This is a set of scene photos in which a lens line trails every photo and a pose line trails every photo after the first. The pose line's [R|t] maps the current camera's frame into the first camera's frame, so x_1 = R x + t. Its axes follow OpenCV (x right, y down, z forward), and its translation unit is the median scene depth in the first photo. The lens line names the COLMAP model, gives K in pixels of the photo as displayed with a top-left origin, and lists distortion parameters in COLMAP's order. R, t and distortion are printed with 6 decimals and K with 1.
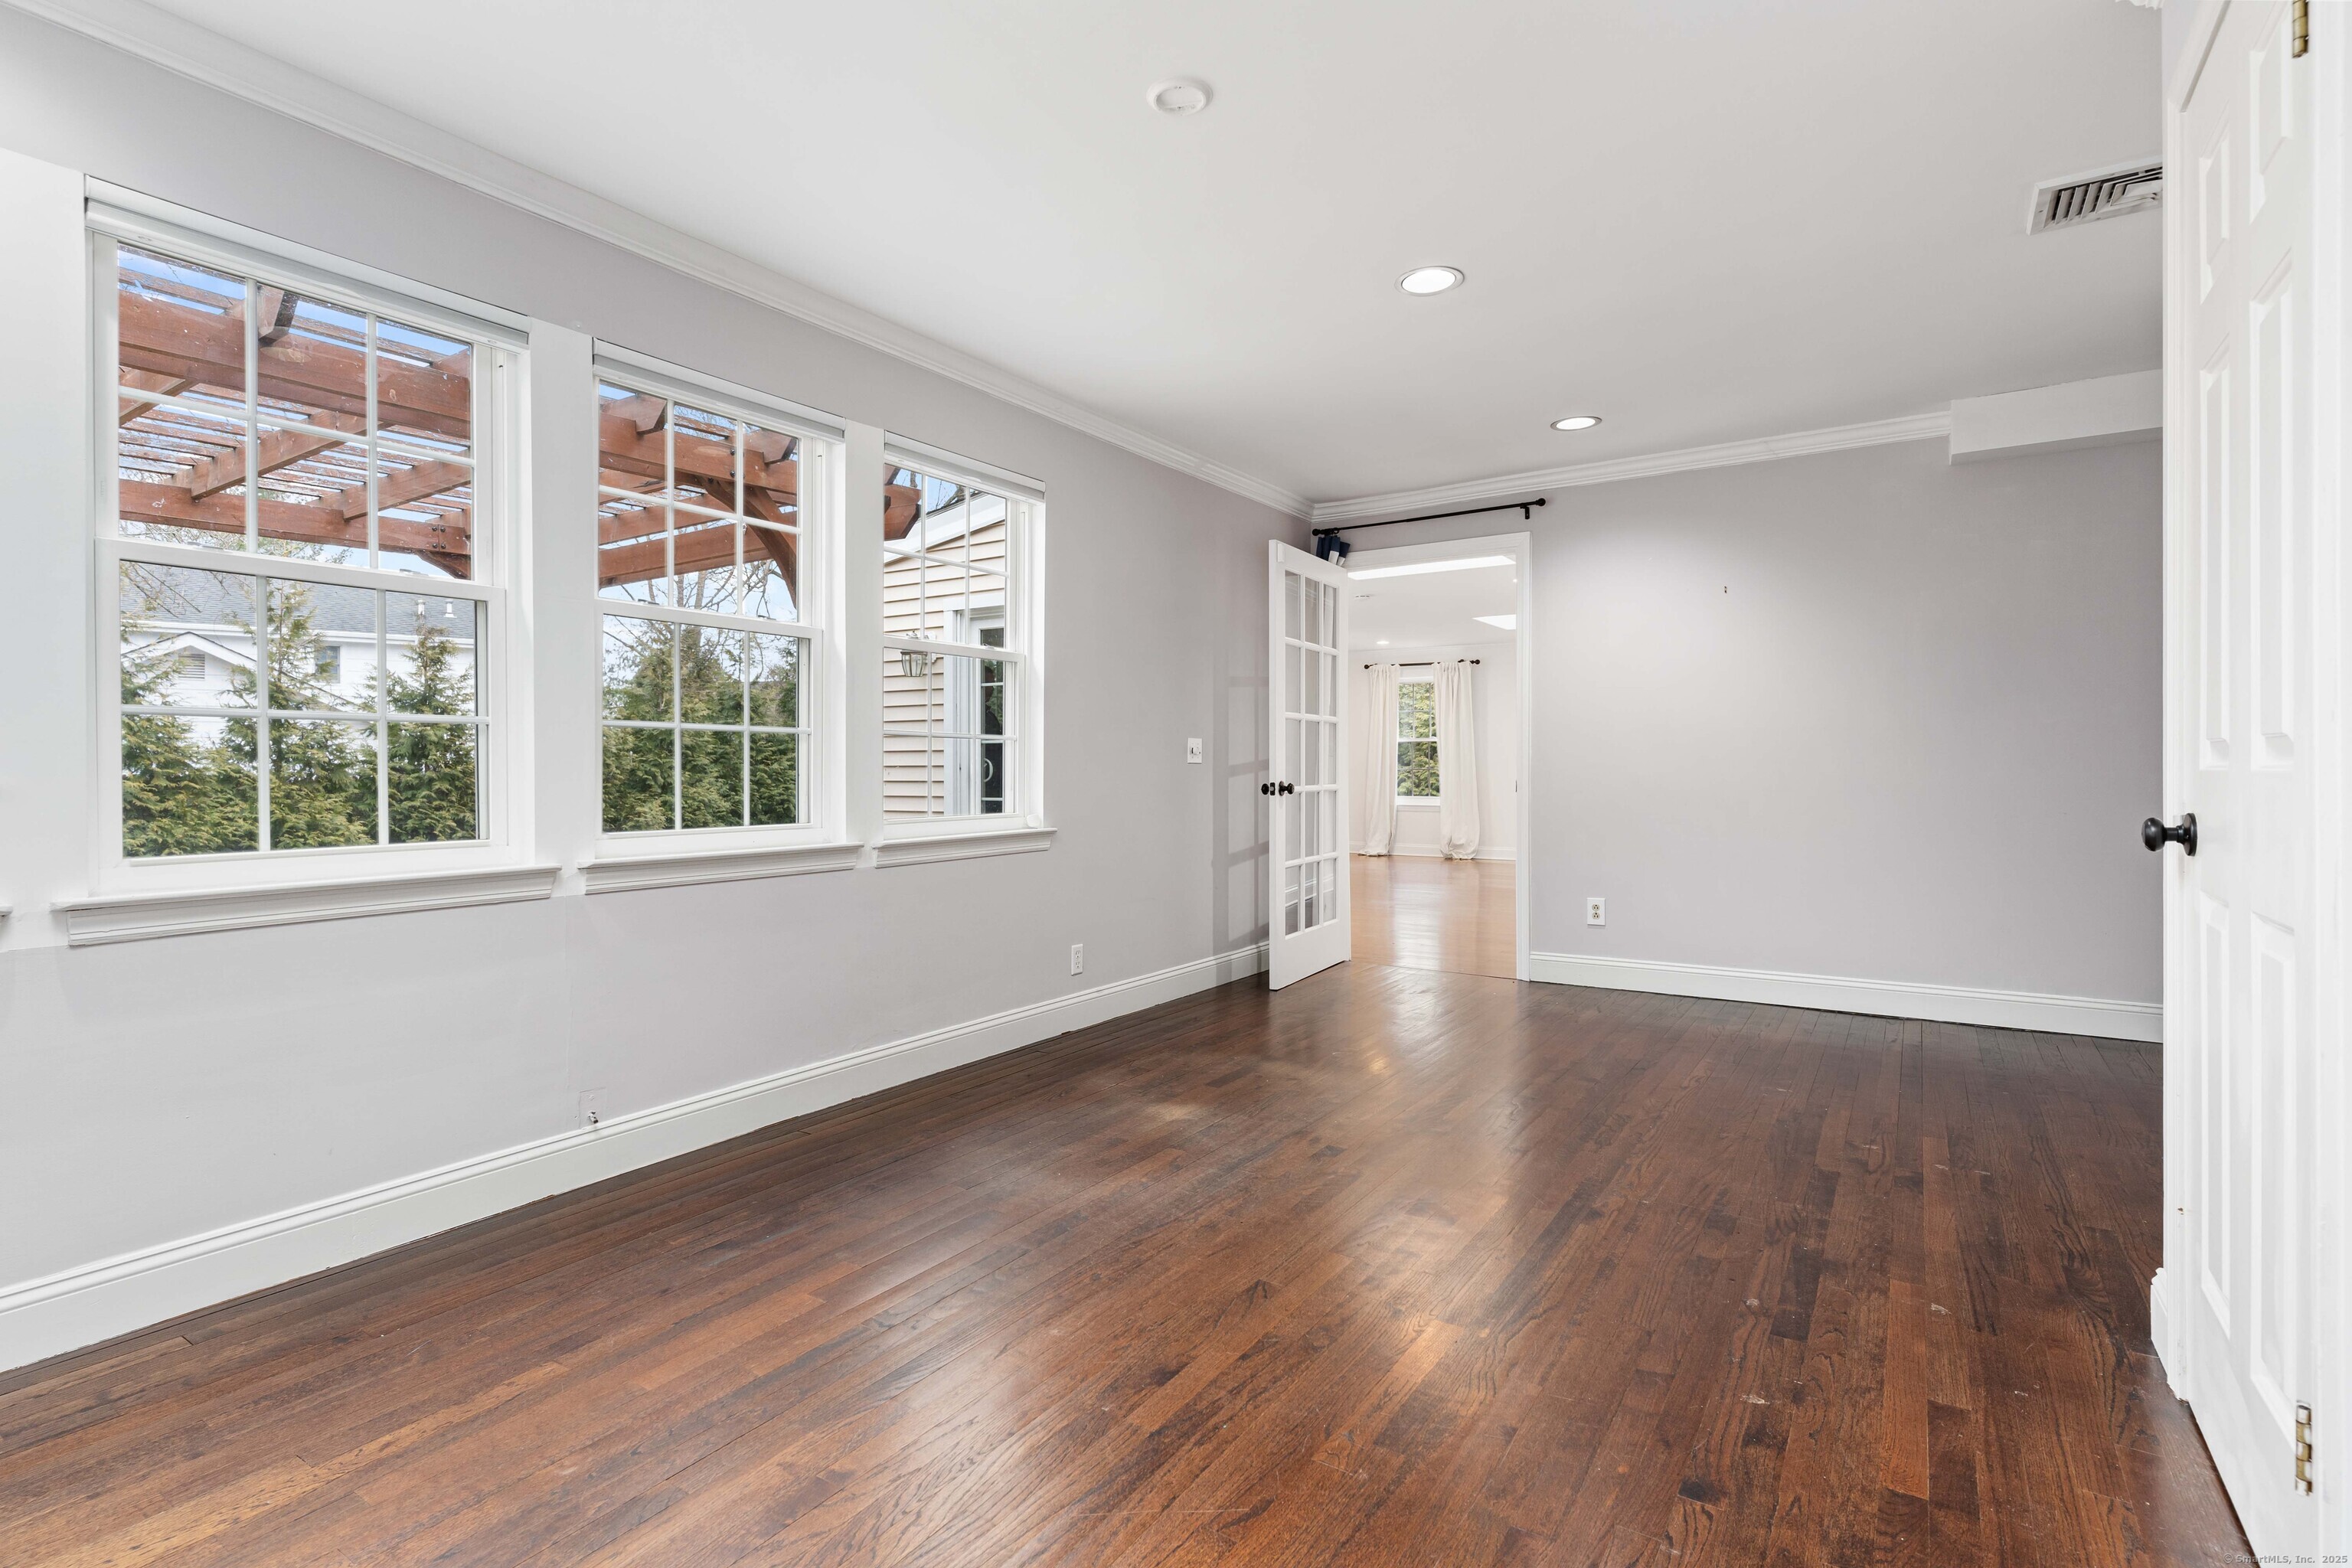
lens RADIAL K [[1135.1, 0, 1161.4], [0, 1135.1, 769.8], [0, 0, 1]] dist [0.002552, -0.000136]
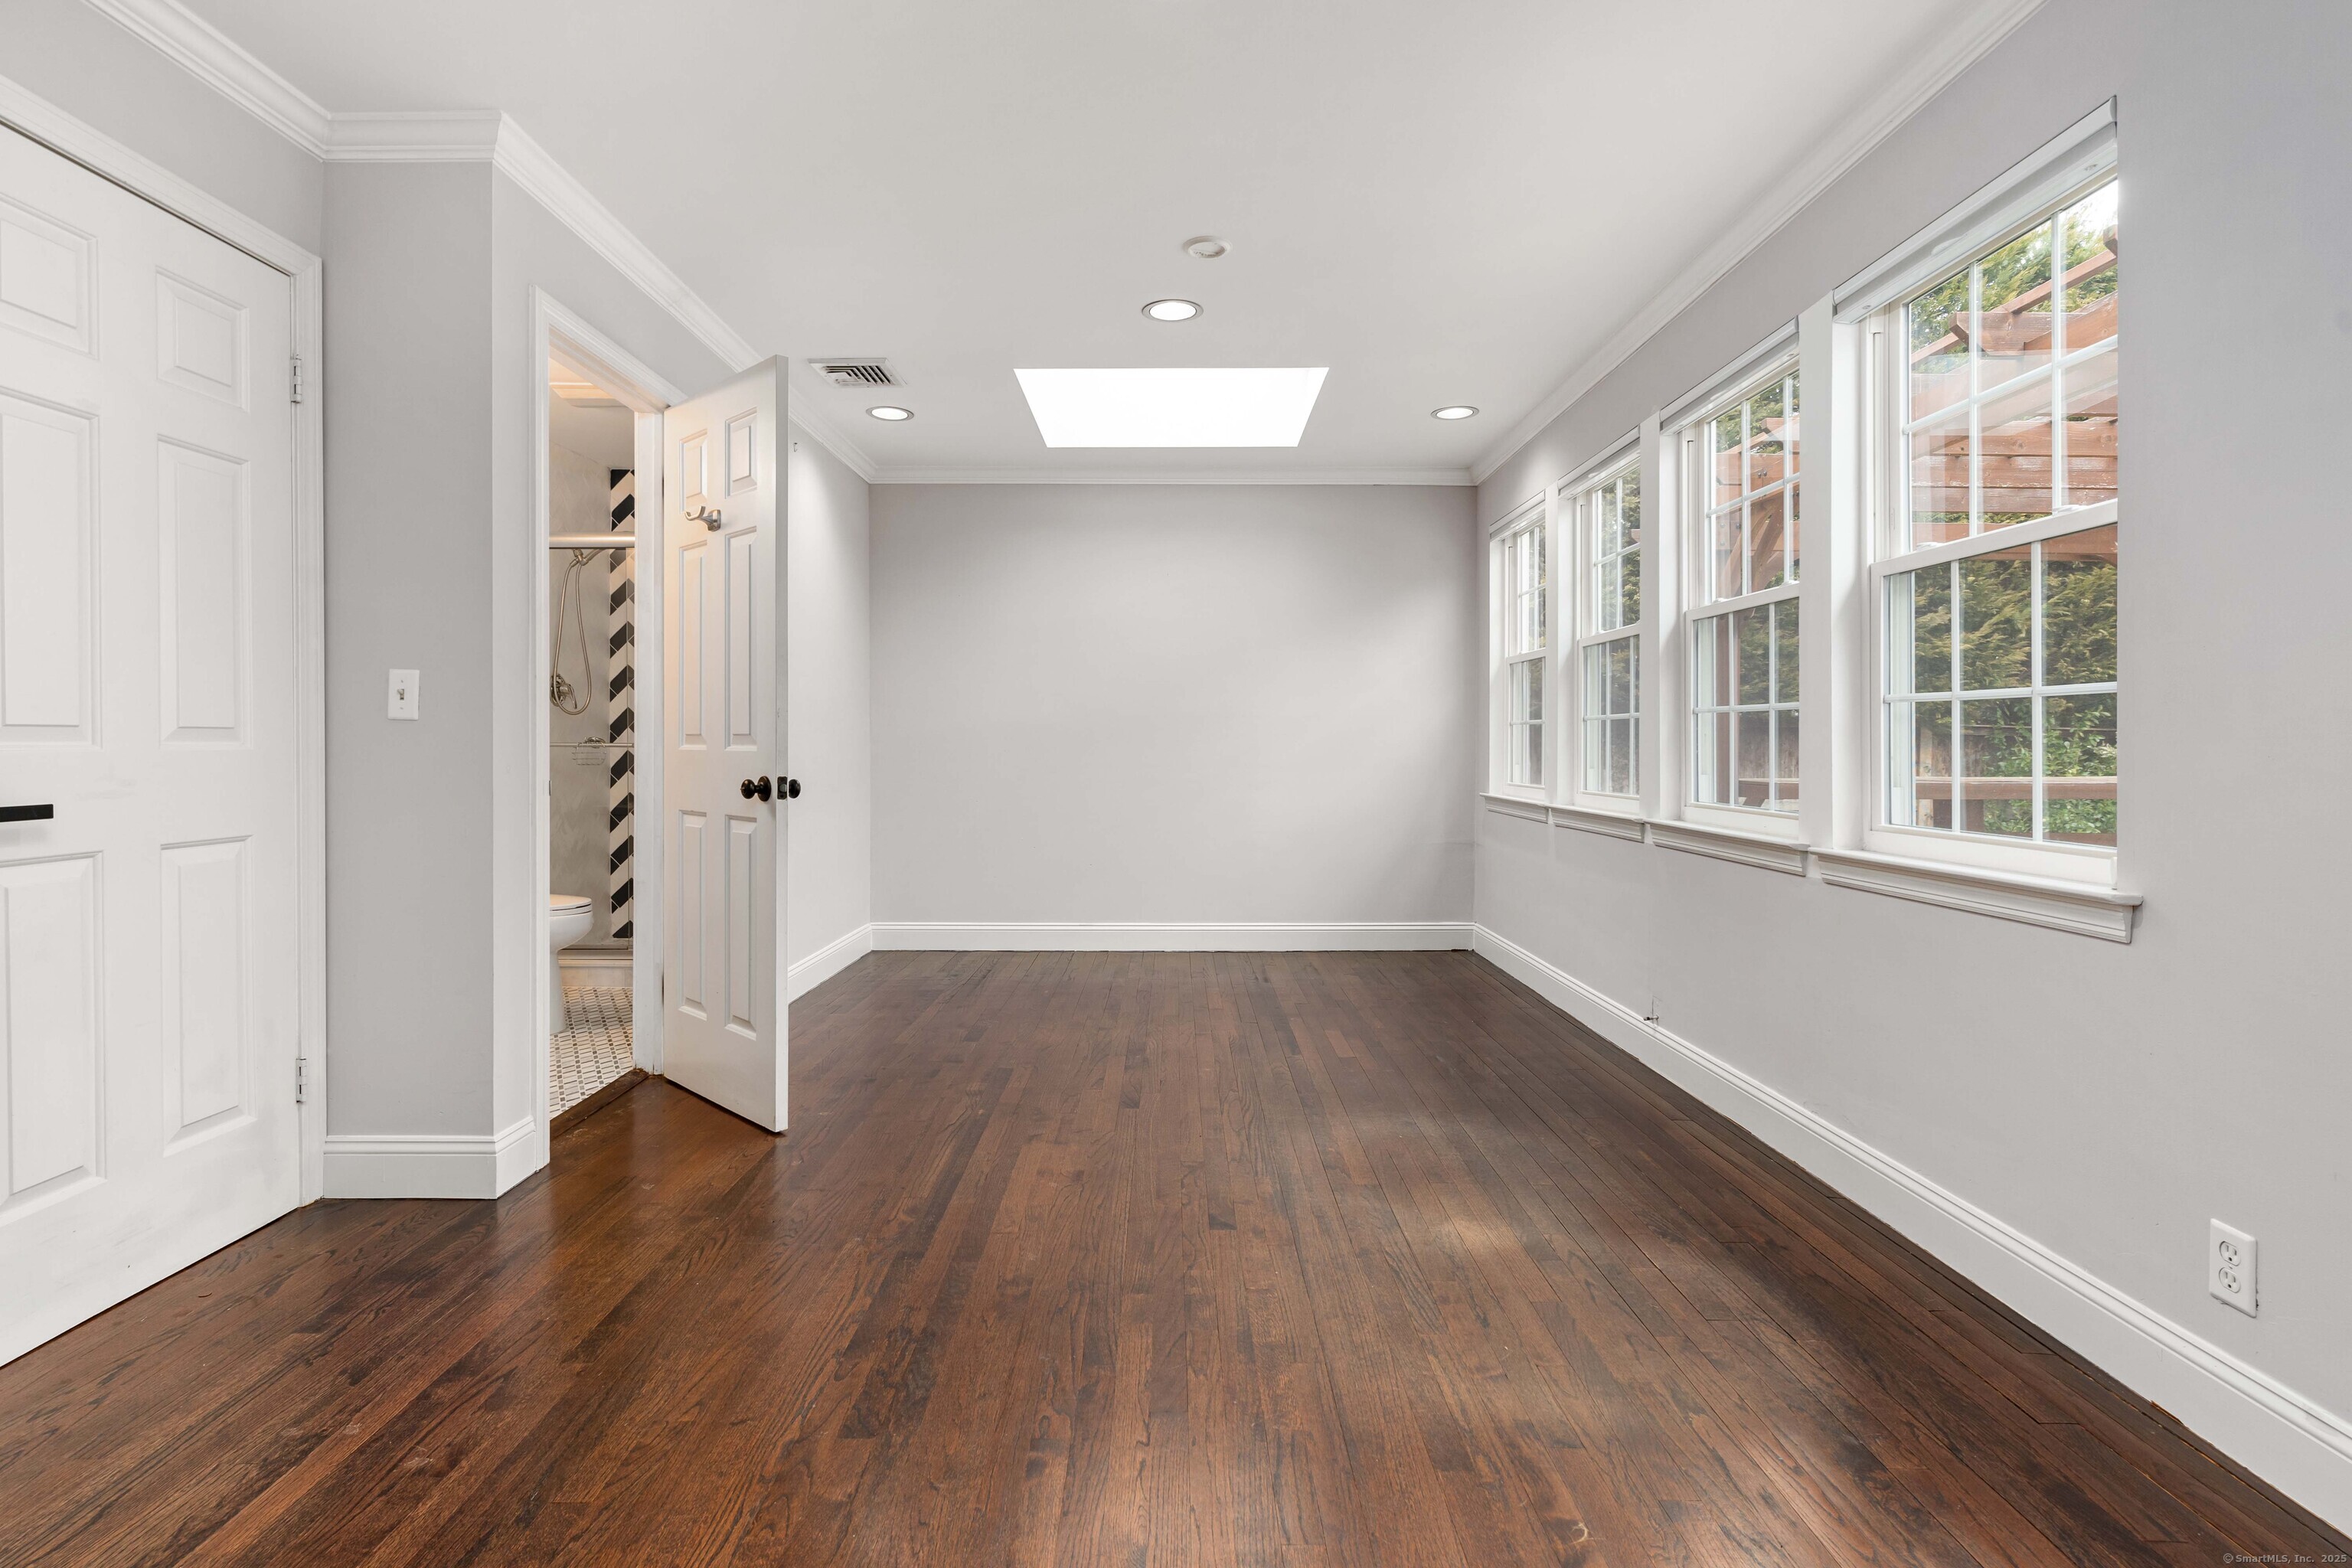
lens RADIAL K [[1135.1, 0, 1168.0], [0, 1135.1, 762.1], [0, 0, 1]] dist [0.002552, -0.000136]
pose [[-0.834167, 0.009848, -0.551423, 0.627330], [-0.000887, 0.999815, 0.019198, -0.009225], [0.551511, 0.016504, -0.834005, 1.651707]]
